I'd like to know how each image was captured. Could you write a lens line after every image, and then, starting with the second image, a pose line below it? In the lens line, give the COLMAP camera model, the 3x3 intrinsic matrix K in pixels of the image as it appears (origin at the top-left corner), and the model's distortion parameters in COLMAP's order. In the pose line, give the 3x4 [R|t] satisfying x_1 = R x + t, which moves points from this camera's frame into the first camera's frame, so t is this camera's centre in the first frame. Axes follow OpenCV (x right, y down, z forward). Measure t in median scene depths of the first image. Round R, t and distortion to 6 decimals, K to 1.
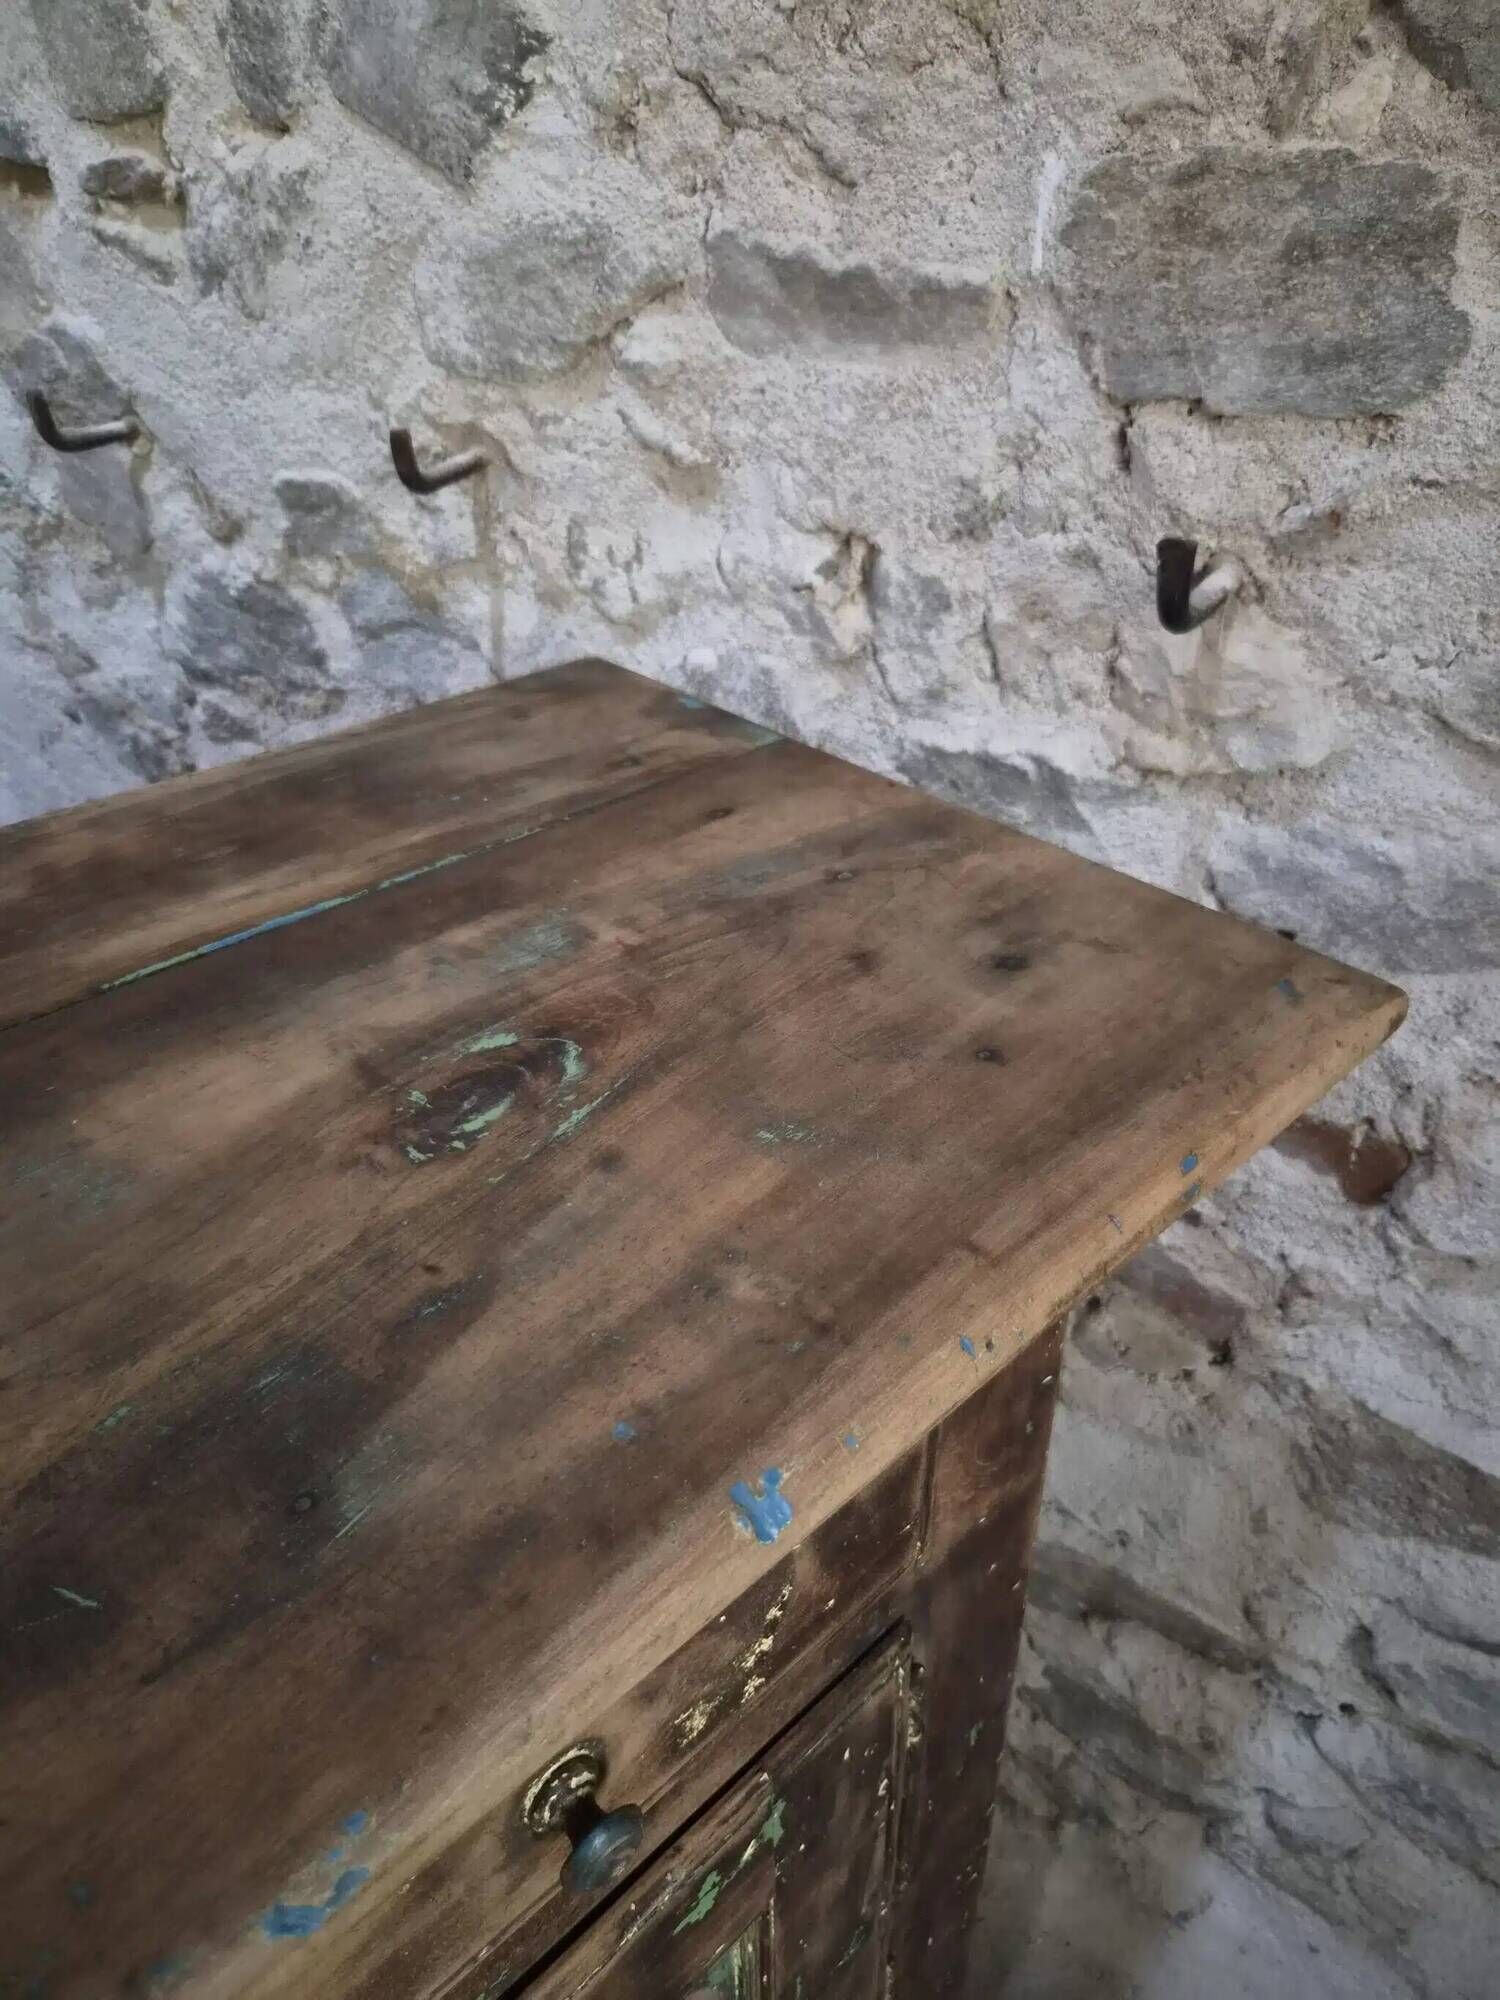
lens RADIAL K [[1355.4, 0, 768.0], [0, 1355.4, 995.0], [0, 0, 1]] dist [0.056238, -0.047837]
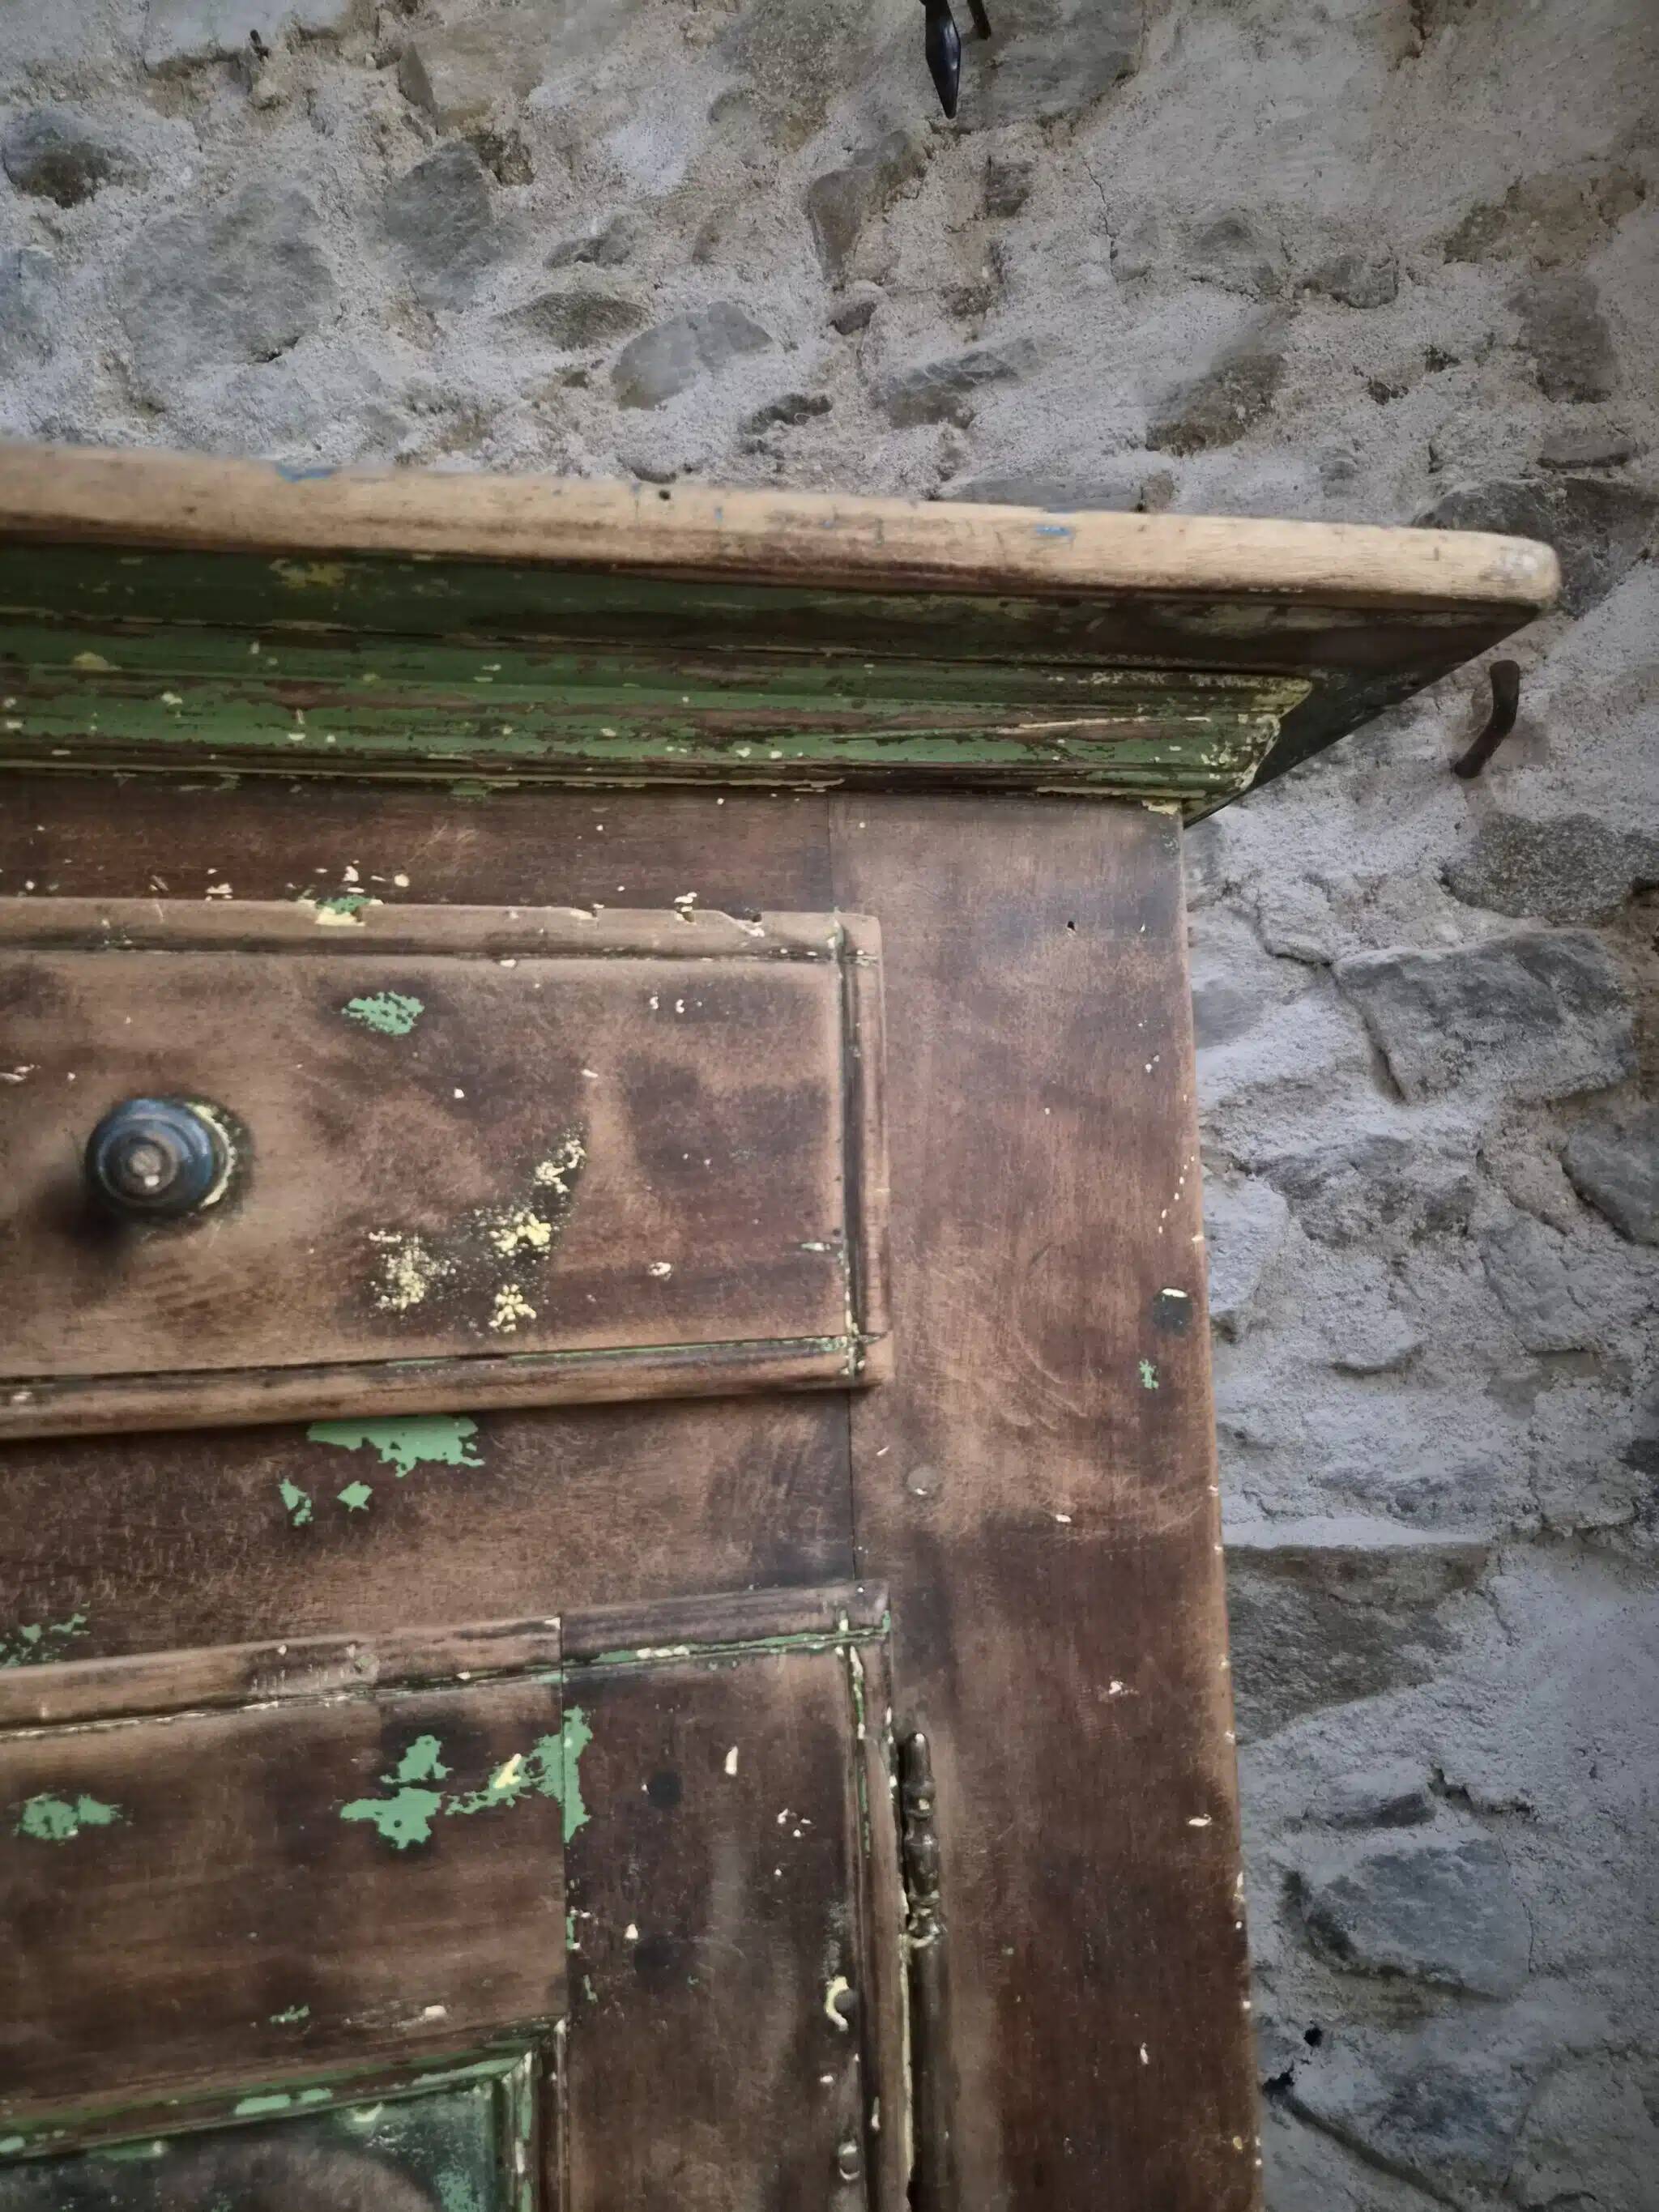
lens RADIAL K [[1499.1, 0, 858.8], [0, 1499.1, 1111.1], [0, 0, 1]] dist [0.056238, -0.047837]
pose [[0.925360, 0.004211, 0.379067, -0.262194], [0.230067, 0.788498, -0.570387, 0.680674], [-0.301295, 0.615023, 0.728675, 0.040092]]
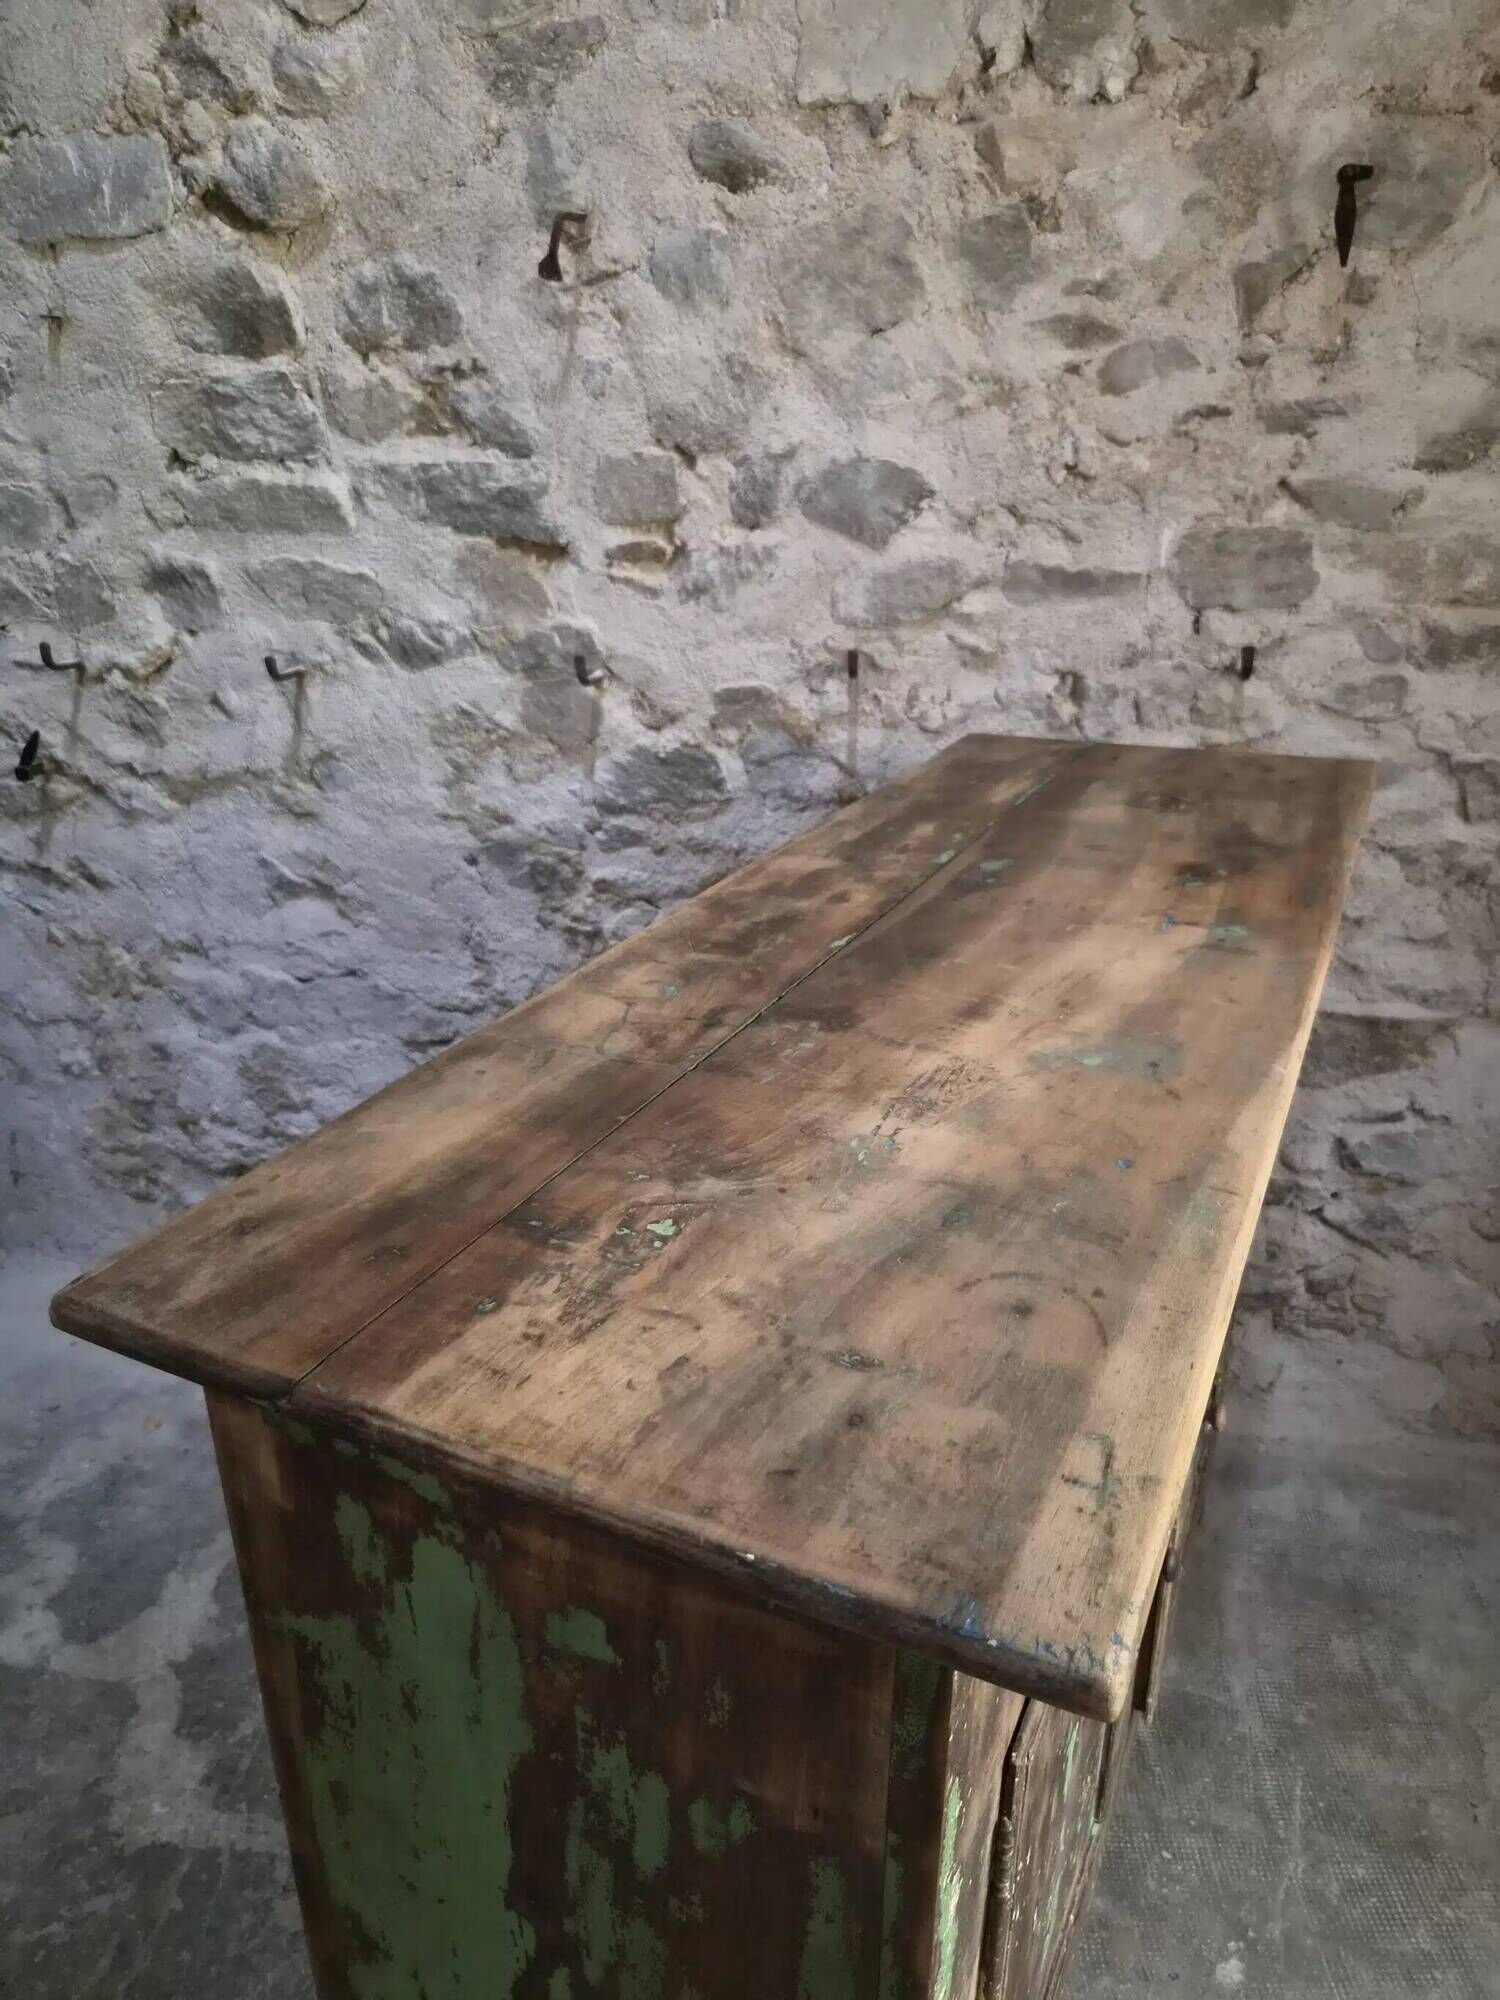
lens RADIAL K [[1355.4, 0, 766.8], [0, 1355.4, 997.0], [0, 0, 1]] dist [0.056238, -0.047837]
pose [[0.928567, -0.145166, 0.341600, -1.319964], [0.210738, 0.963812, -0.163266, 0.486378], [-0.305537, 0.223592, 0.925556, -0.918487]]
